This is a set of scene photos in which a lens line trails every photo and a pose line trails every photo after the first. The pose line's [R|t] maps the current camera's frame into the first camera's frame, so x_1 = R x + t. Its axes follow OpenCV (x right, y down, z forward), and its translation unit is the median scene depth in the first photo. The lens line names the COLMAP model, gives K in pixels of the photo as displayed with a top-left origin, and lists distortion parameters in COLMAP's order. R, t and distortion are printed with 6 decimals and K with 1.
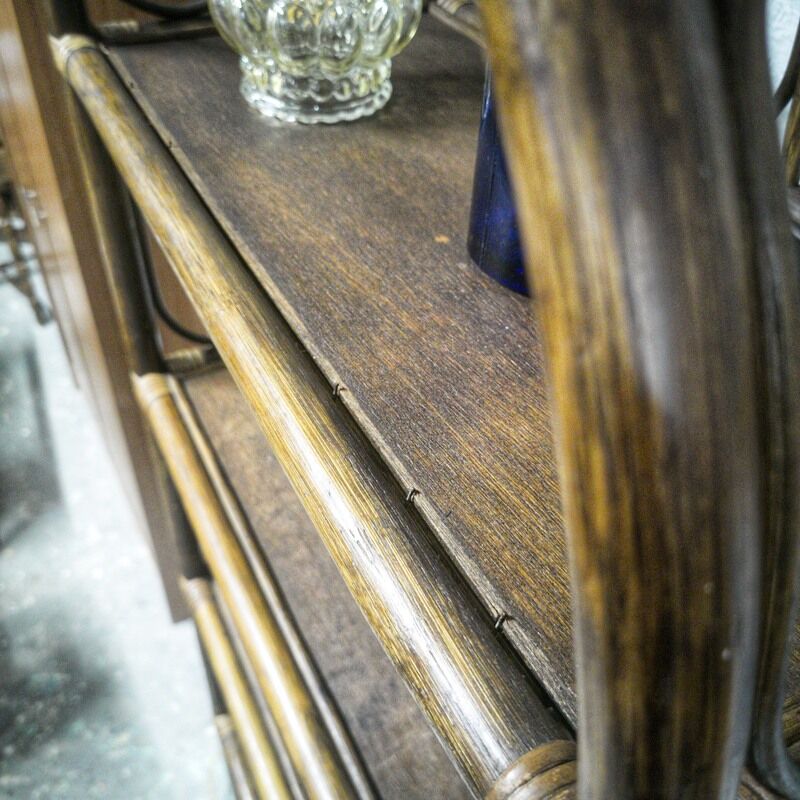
lens RADIAL K [[842.9, 0, 400.0], [0, 842.9, 400.0], [0, 0, 1]] dist [0.032654, -0.051750]
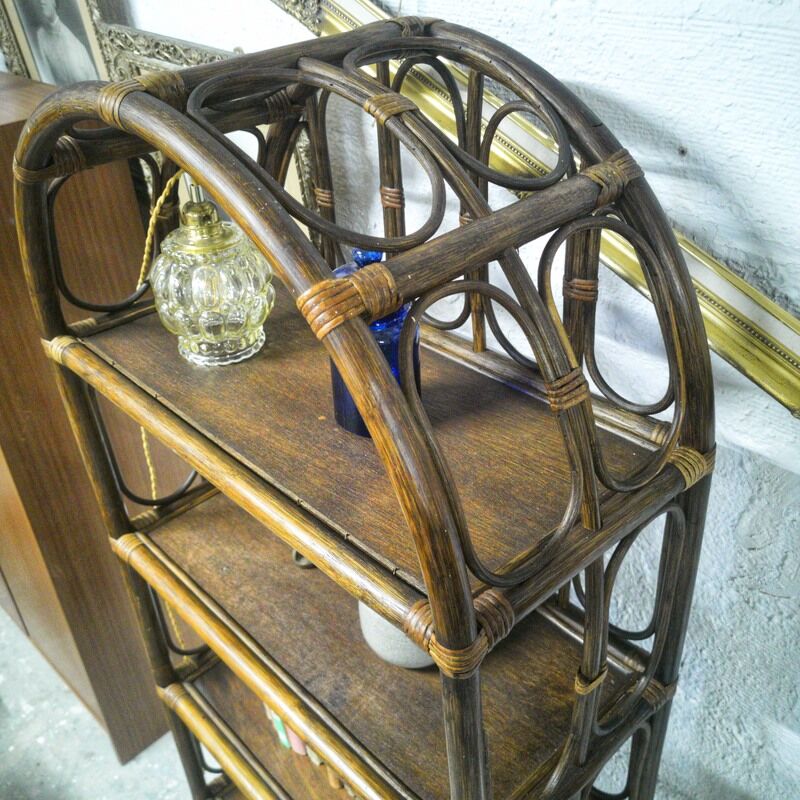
lens RADIAL K [[842.9, 0, 400.0], [0, 842.9, 400.0], [0, 0, 1]] dist [0.032654, -0.051750]
pose [[0.954600, -0.220681, 0.200099, -0.130722], [0.243912, 0.964655, -0.099738, 0.008953], [-0.171016, 0.144016, 0.974686, -0.780538]]
